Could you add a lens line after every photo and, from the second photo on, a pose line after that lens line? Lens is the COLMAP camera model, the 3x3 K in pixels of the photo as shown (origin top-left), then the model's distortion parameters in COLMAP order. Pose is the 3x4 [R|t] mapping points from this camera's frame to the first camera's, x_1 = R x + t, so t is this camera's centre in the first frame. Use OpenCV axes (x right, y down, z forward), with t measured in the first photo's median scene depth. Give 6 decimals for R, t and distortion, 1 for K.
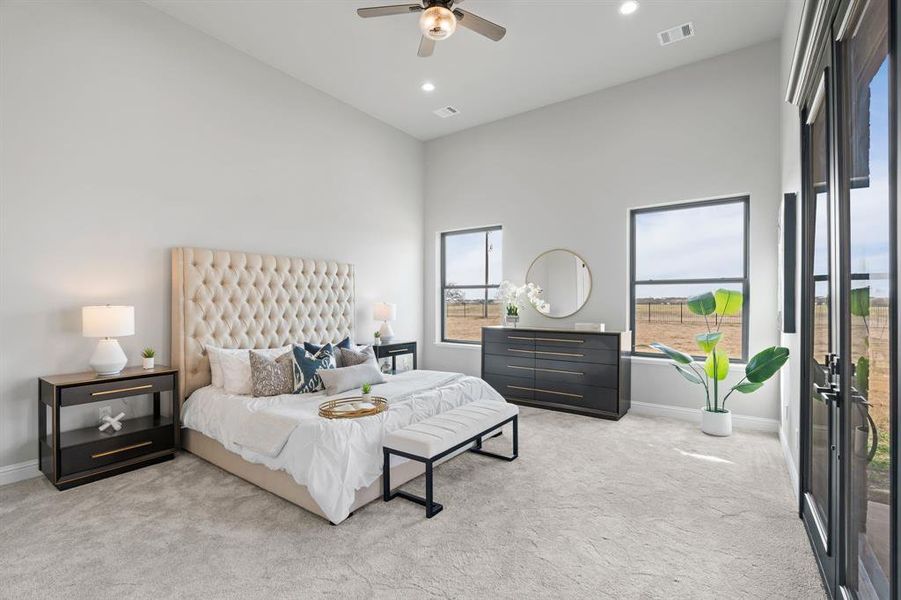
lens RADIAL K [[407.1, 0, 454.1], [0, 407.1, 296.2], [0, 0, 1]] dist [-0.008613, 0.001472]
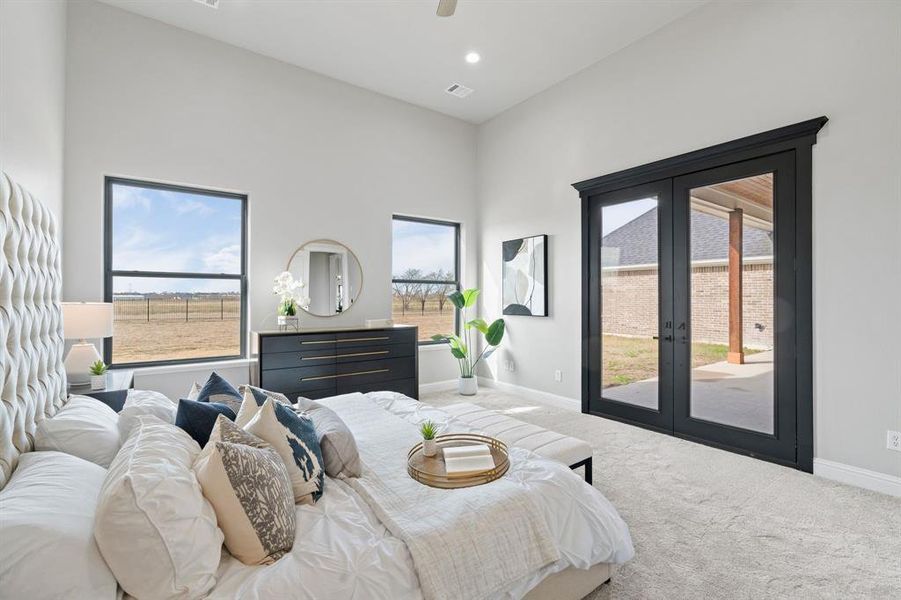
lens RADIAL K [[405.0, 0, 453.8], [0, 405.0, 297.7], [0, 0, 1]] dist [-0.005878, 0.000560]
pose [[0.313501, -0.001768, 0.949586, -0.502181], [-0.013815, 0.999884, 0.006422, 0.002183], [-0.949487, -0.015131, 0.313440, 0.454133]]
